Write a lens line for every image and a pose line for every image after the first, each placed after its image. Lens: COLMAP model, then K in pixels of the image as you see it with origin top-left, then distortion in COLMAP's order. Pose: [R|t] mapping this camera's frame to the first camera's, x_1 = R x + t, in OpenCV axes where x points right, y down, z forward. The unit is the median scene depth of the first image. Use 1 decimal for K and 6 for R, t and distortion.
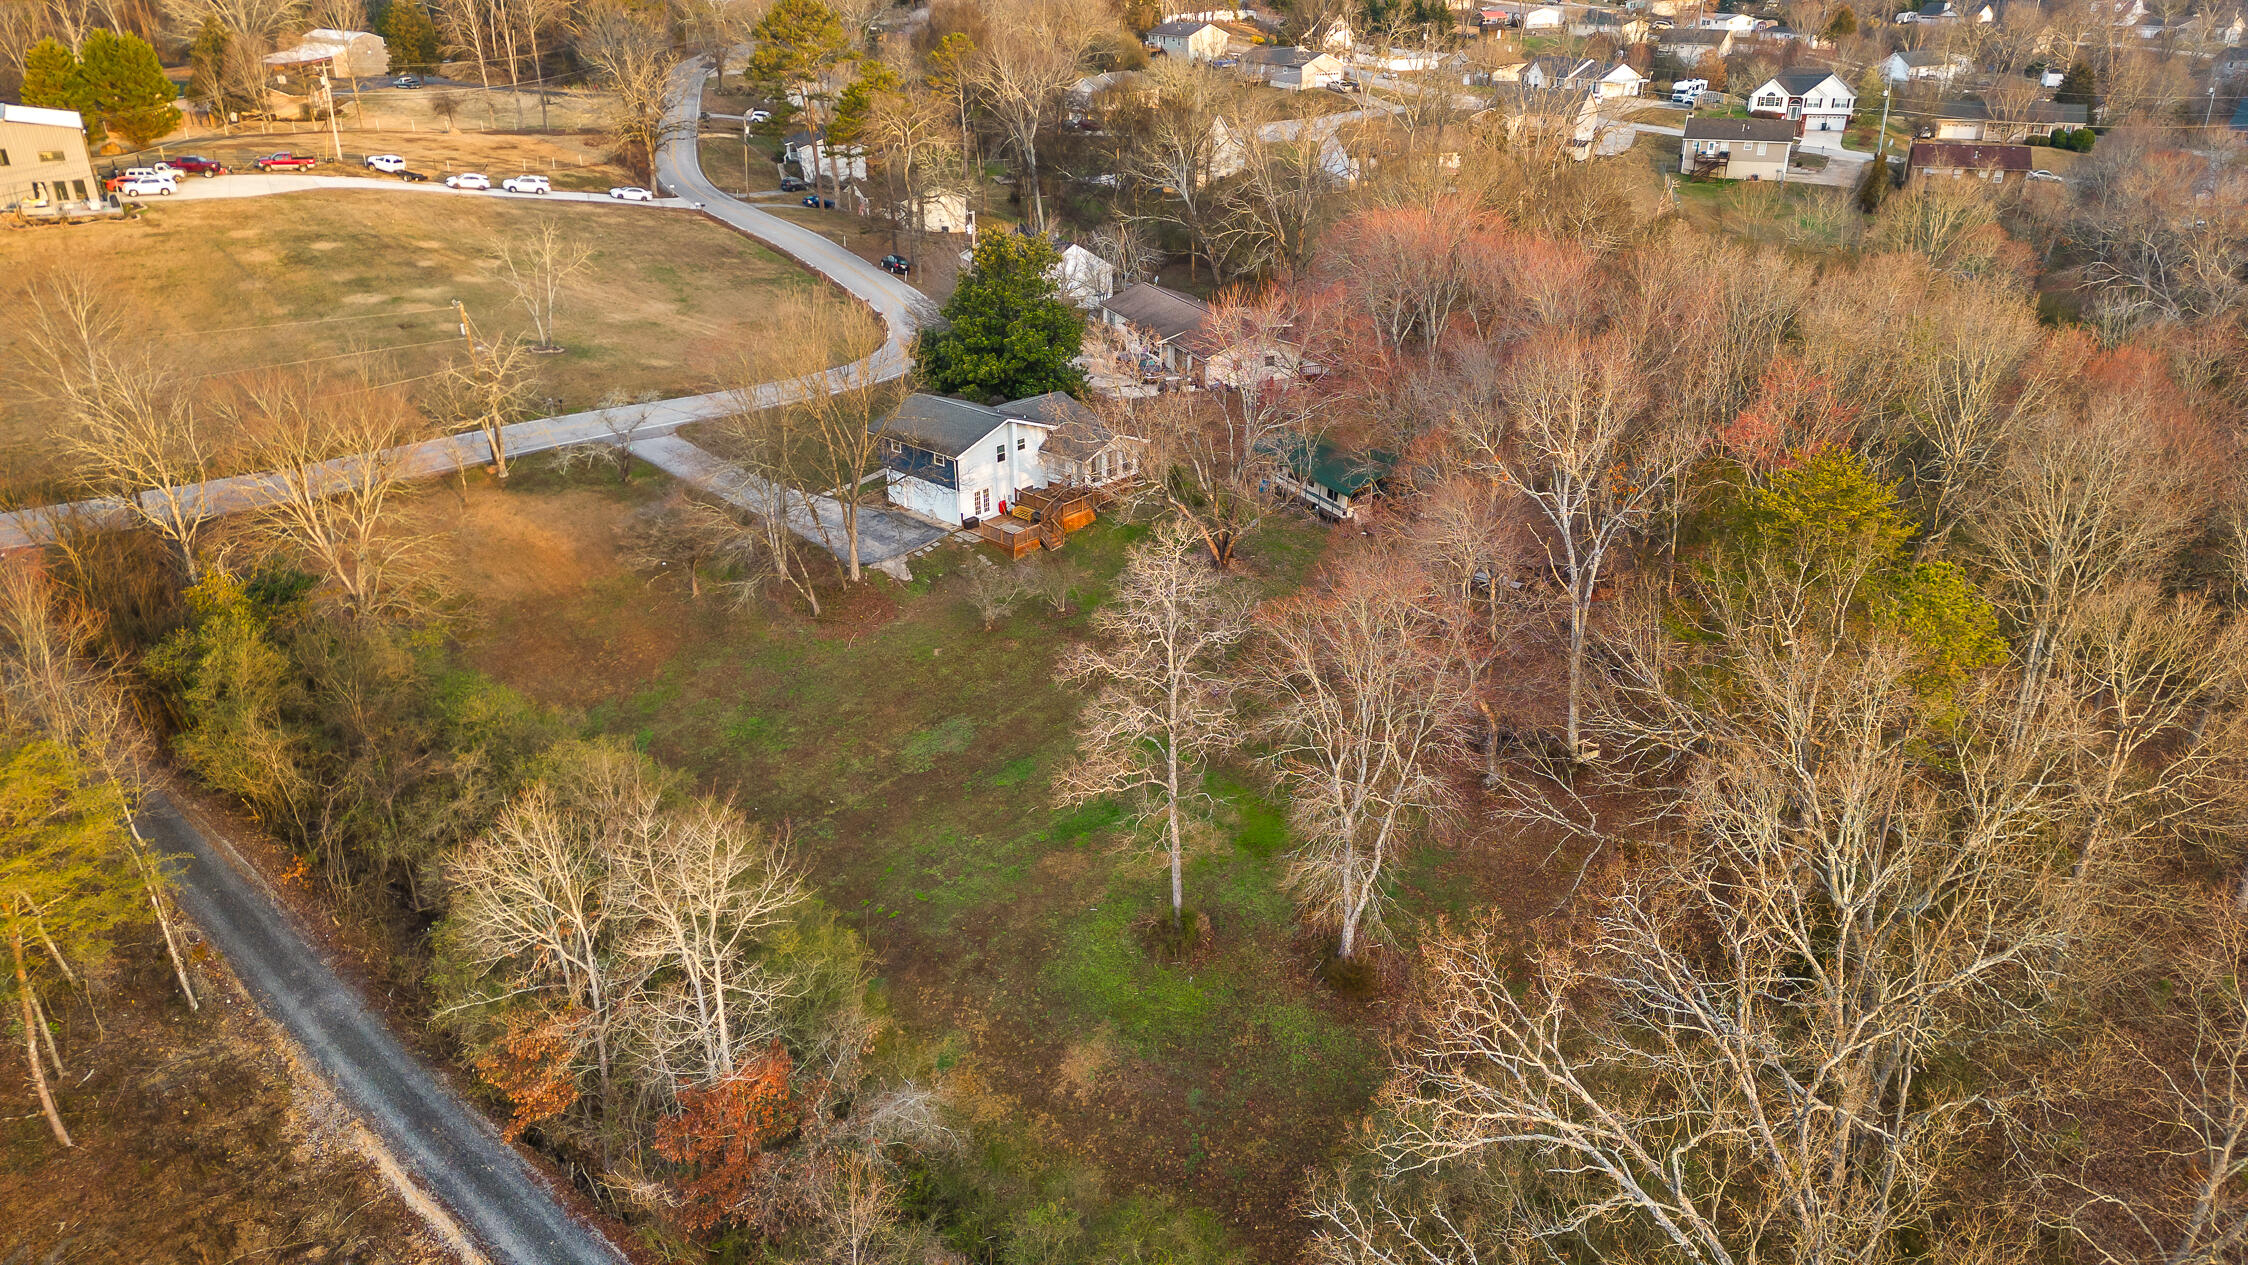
lens RADIAL K [[1569.8, 0, 1106.0], [0, 1569.8, 639.7], [0, 0, 1]] dist [0.083014, -0.076920]
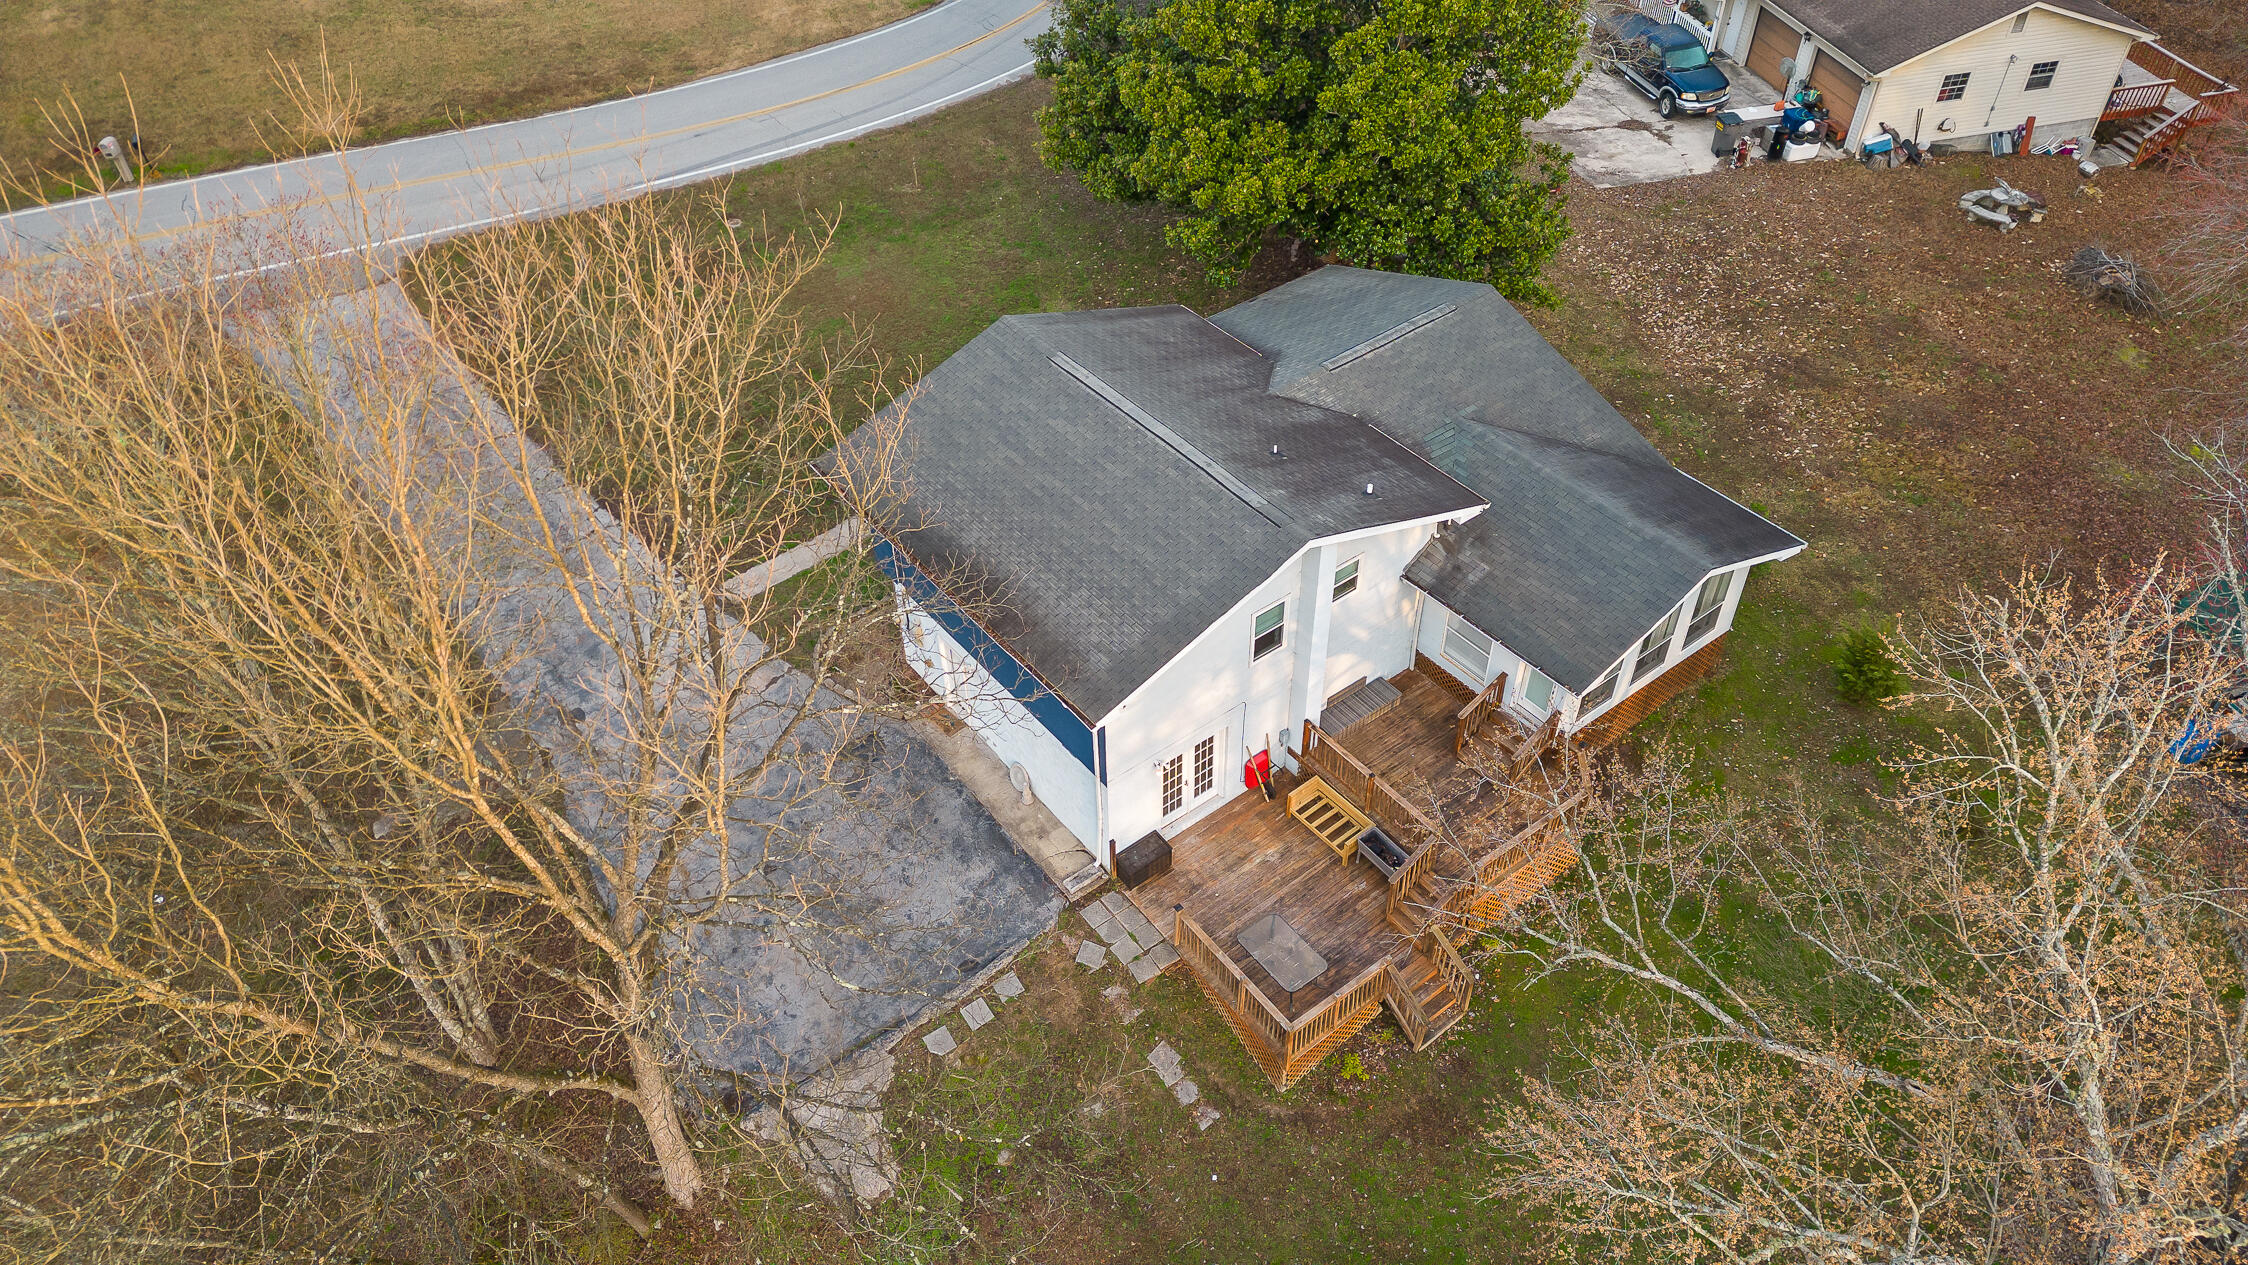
lens RADIAL K [[1569.8, 0, 1113.5], [0, 1569.8, 639.1], [0, 0, 1]] dist [0.083014, -0.076920]
pose [[0.986239, 0.112312, -0.121321, -0.059563], [-0.064457, 0.936971, 0.343410, -0.210442], [0.152244, -0.330864, 0.931317, 0.728943]]
